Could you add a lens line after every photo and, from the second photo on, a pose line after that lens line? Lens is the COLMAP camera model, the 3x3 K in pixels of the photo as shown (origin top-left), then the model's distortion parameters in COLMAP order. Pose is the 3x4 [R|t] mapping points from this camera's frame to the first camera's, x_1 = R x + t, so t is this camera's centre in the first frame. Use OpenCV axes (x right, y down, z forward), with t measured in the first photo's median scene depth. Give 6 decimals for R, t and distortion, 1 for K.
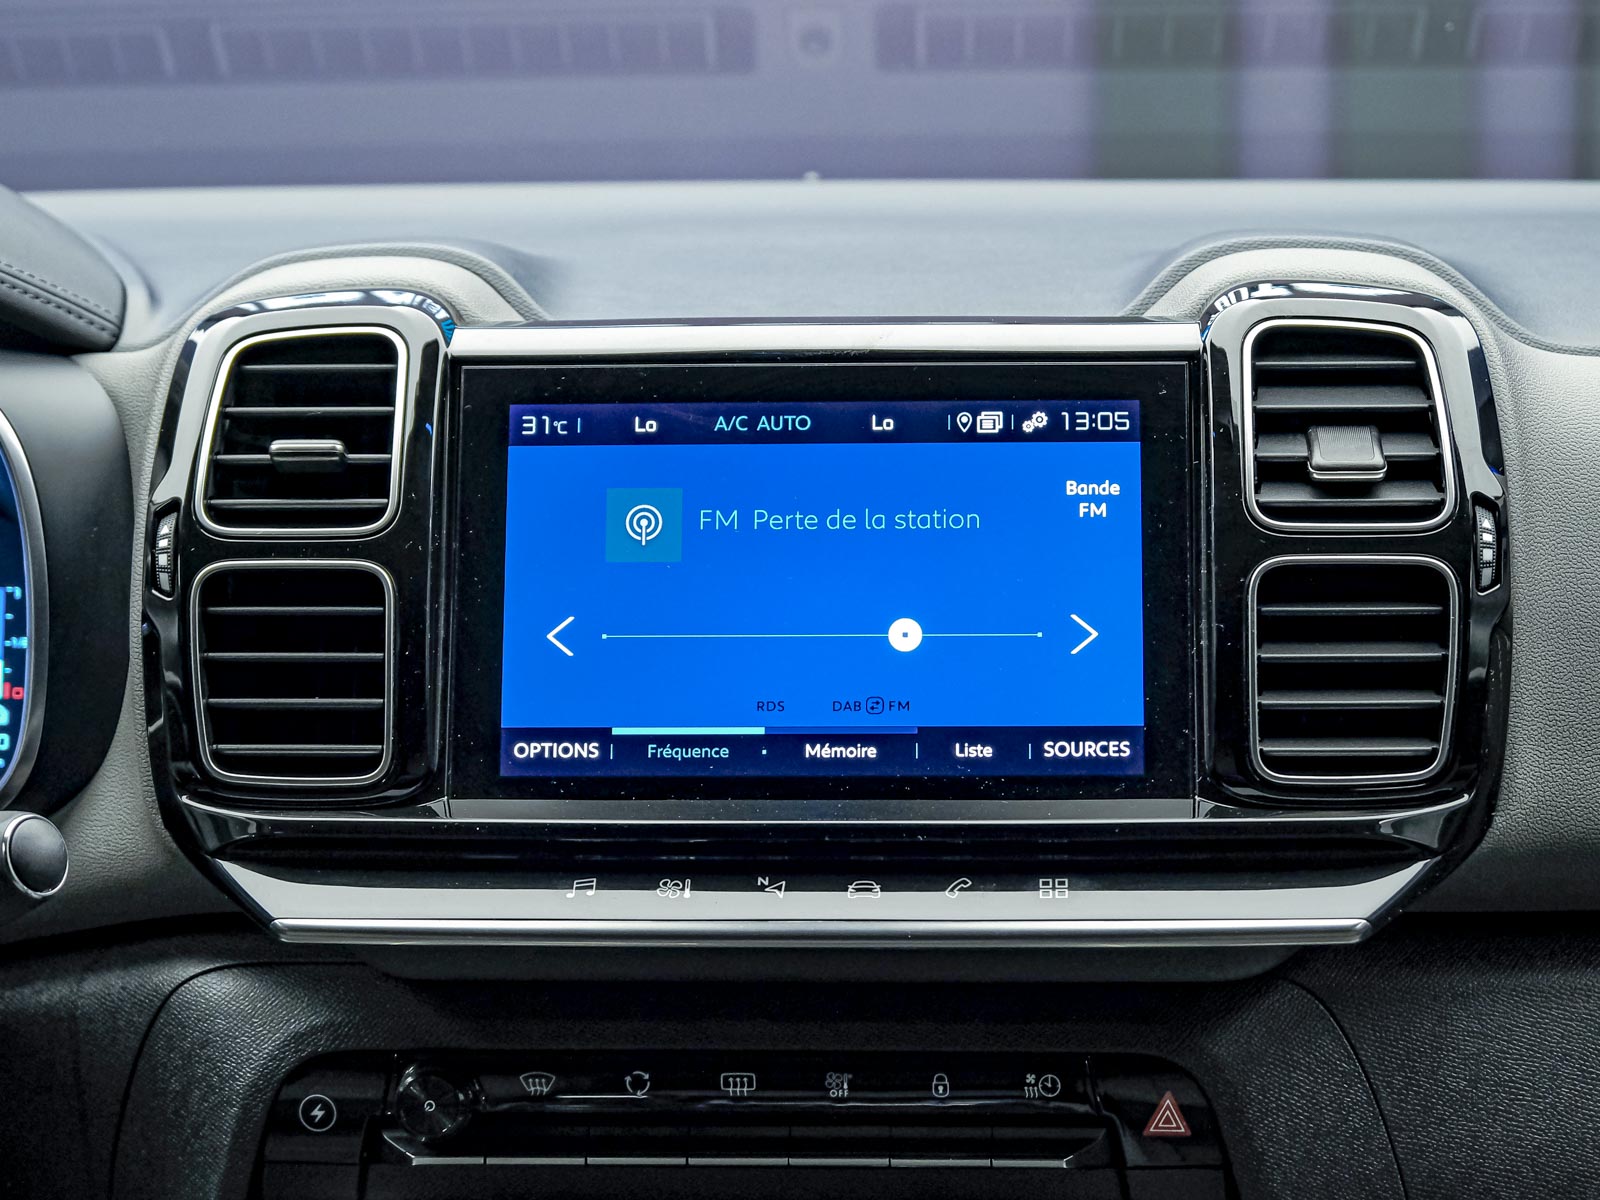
lens RADIAL K [[3542.9, 0, 807.2], [0, 3542.9, 608.4], [0, 0, 1]] dist [-0.011925, 0.000000]
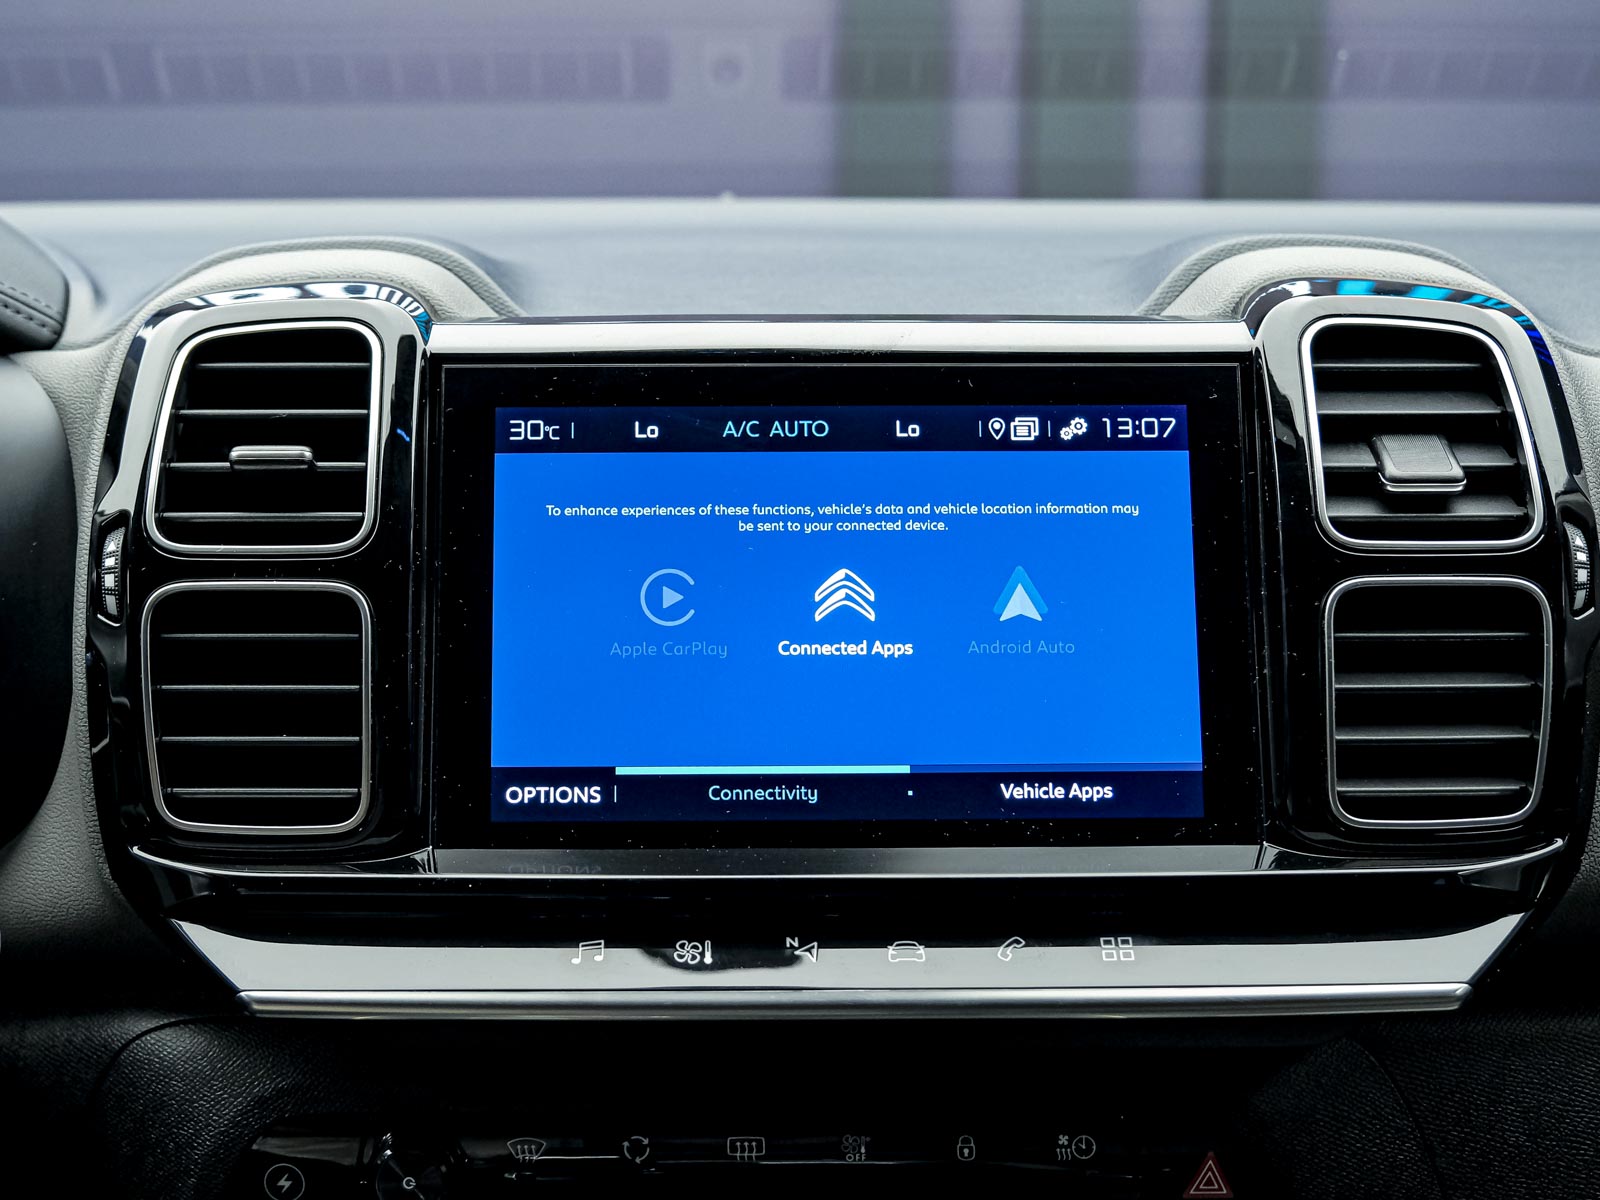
lens RADIAL K [[2326.3, 0, 677.8], [0, 2326.3, 586.7], [0, 0, 1]] dist [-0.028901, 0.000000]
pose [[0.998170, -0.001294, 0.060460, -0.073910], [0.000336, 0.999874, 0.015841, -0.021160], [-0.060473, -0.015792, 0.998045, 0.404606]]
